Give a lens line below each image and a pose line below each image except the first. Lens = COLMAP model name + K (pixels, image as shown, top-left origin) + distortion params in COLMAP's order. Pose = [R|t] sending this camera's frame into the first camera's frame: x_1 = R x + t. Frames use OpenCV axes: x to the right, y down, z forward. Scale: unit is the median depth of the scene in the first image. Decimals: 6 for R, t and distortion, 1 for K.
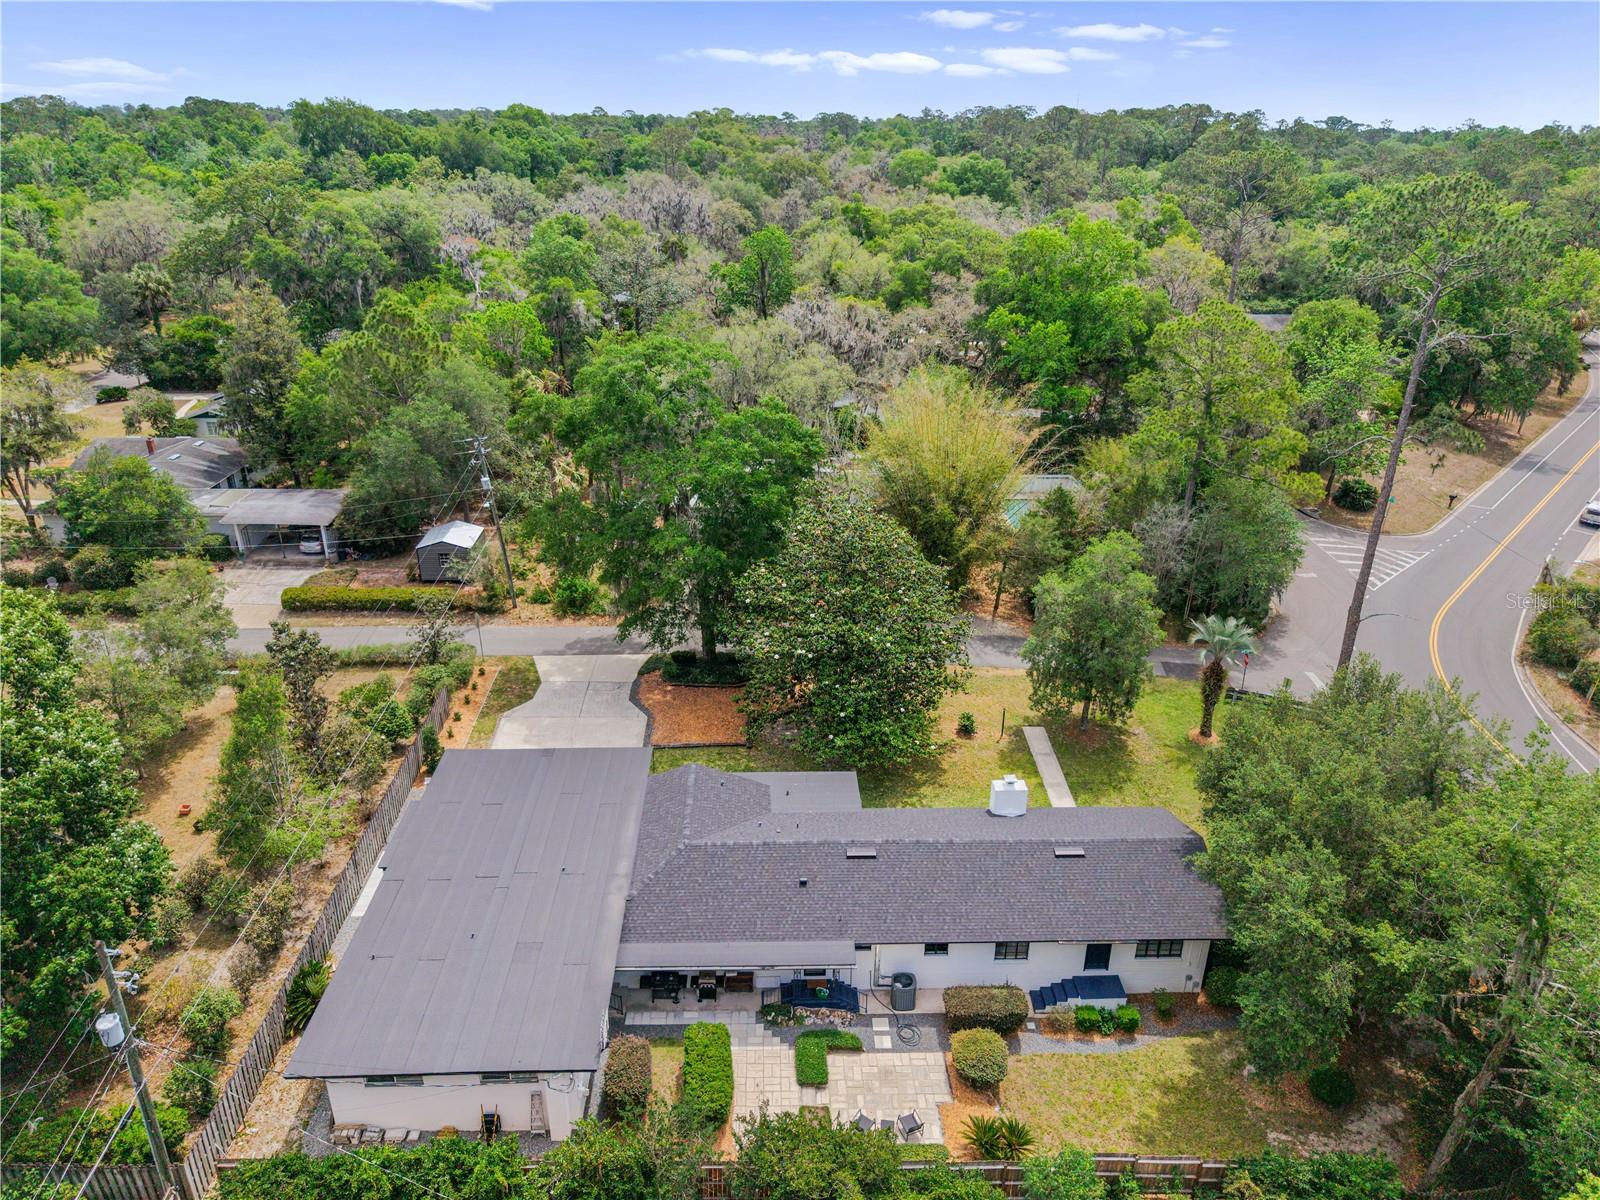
lens RADIAL K [[1096.7, 0, 797.4], [0, 1096.7, 590.5], [0, 0, 1]] dist [-0.003533, 0.003973]
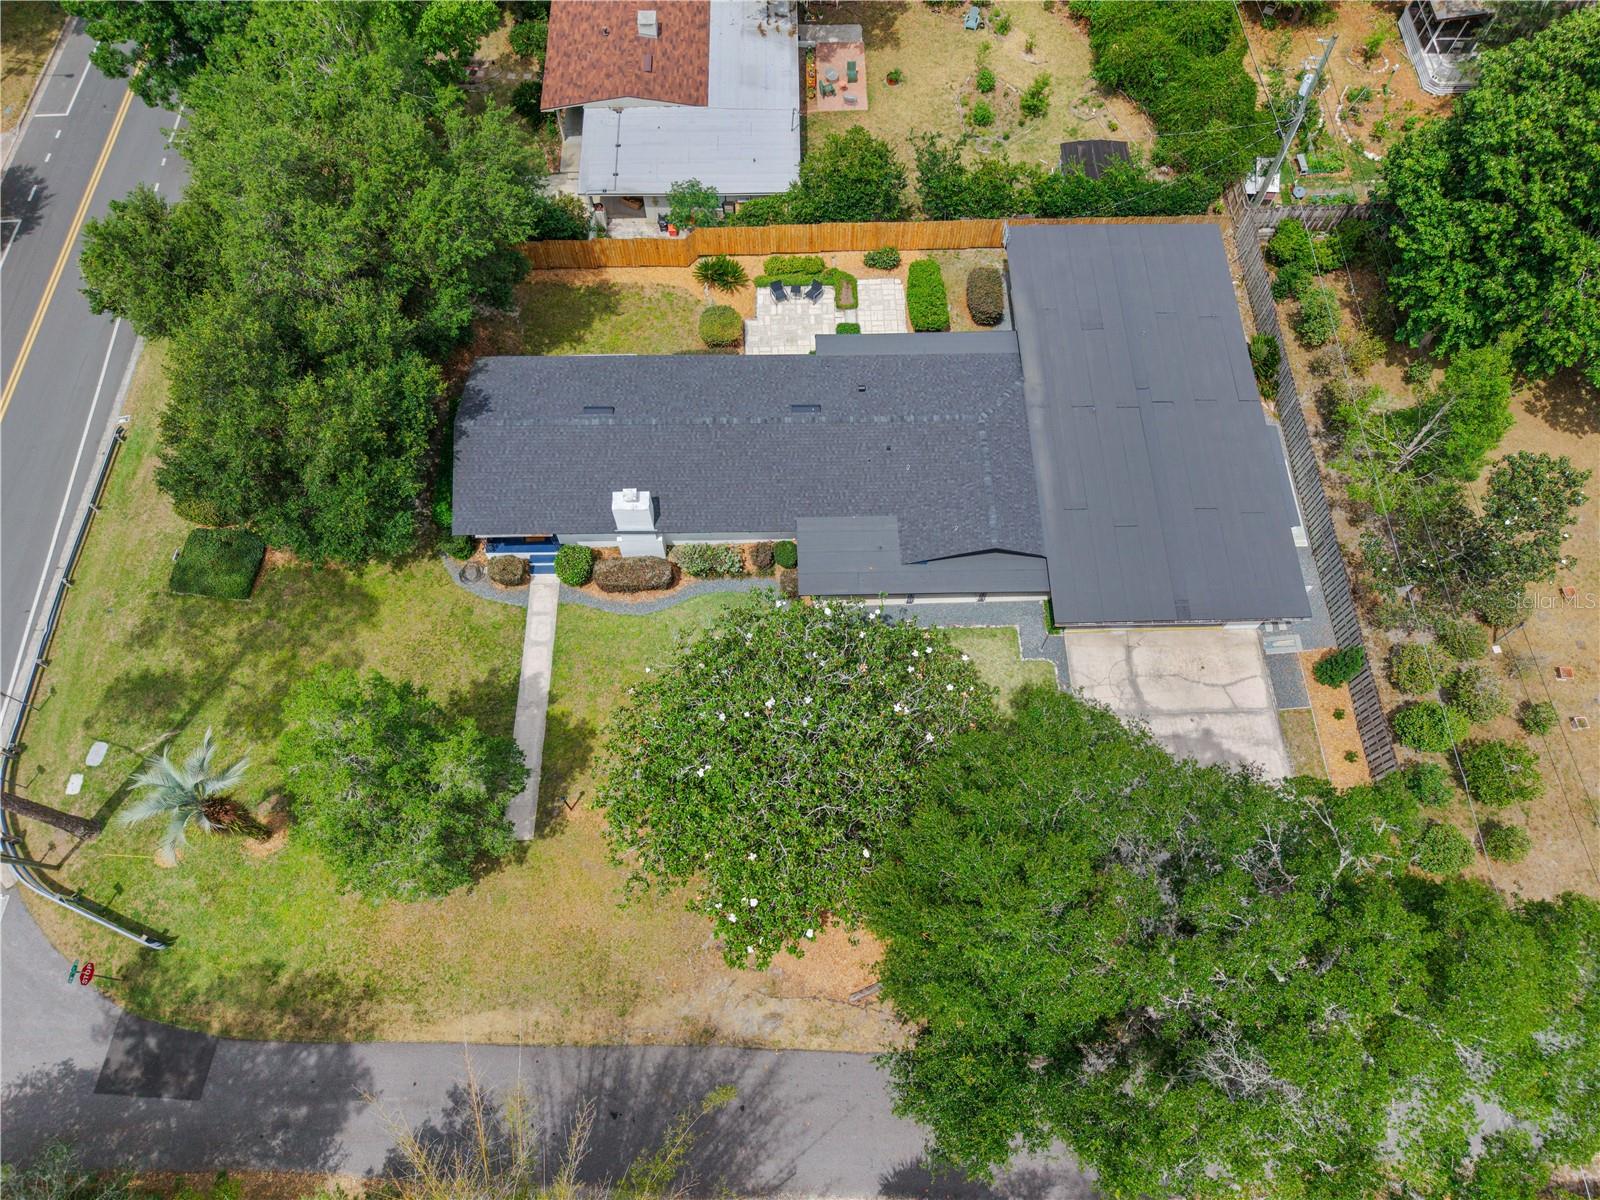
lens RADIAL K [[1072.1, 0, 800.0], [0, 1072.1, 600.0], [0, 0, 1]] dist [0.003398, 0.000791]
pose [[-0.999721, -0.018733, -0.014414, 0.081035], [-0.014834, 0.022485, 0.999637, -0.806829], [-0.018402, 0.999572, -0.022757, 1.299046]]
